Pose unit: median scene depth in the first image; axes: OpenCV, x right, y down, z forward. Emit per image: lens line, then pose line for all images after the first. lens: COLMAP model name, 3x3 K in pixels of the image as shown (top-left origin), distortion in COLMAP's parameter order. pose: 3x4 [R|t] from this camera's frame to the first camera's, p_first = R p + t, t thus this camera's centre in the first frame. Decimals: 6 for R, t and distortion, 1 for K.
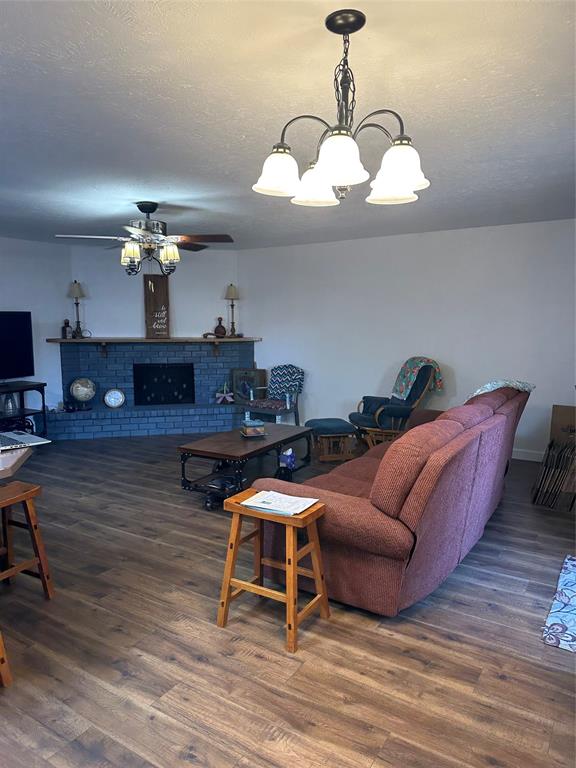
lens RADIAL K [[538.8, 0, 289.5], [0, 538.8, 387.0], [0, 0, 1]] dist [0.092420, -0.091429]
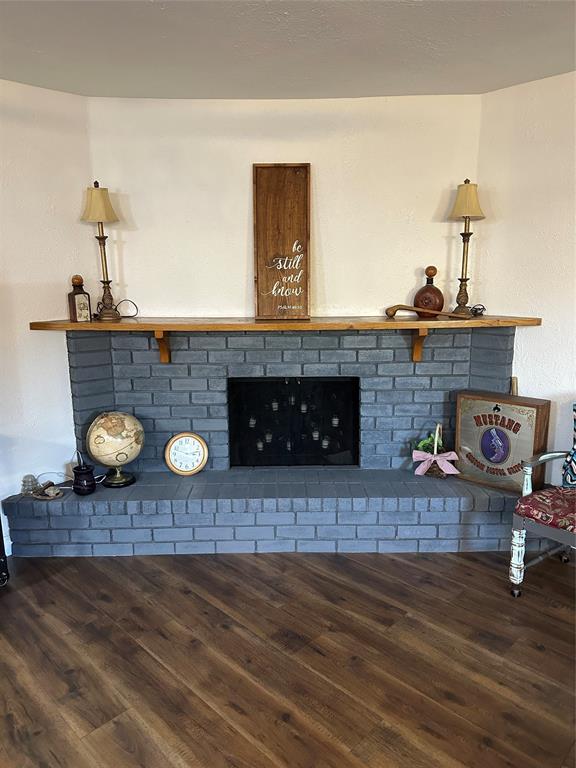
lens RADIAL K [[538.8, 0, 289.5], [0, 538.8, 387.0], [0, 0, 1]] dist [0.092420, -0.091429]
pose [[0.976778, 0.034414, -0.211471, -0.144362], [-0.017252, 0.996444, 0.082473, -0.071701], [0.213557, -0.076910, 0.973898, 0.580437]]
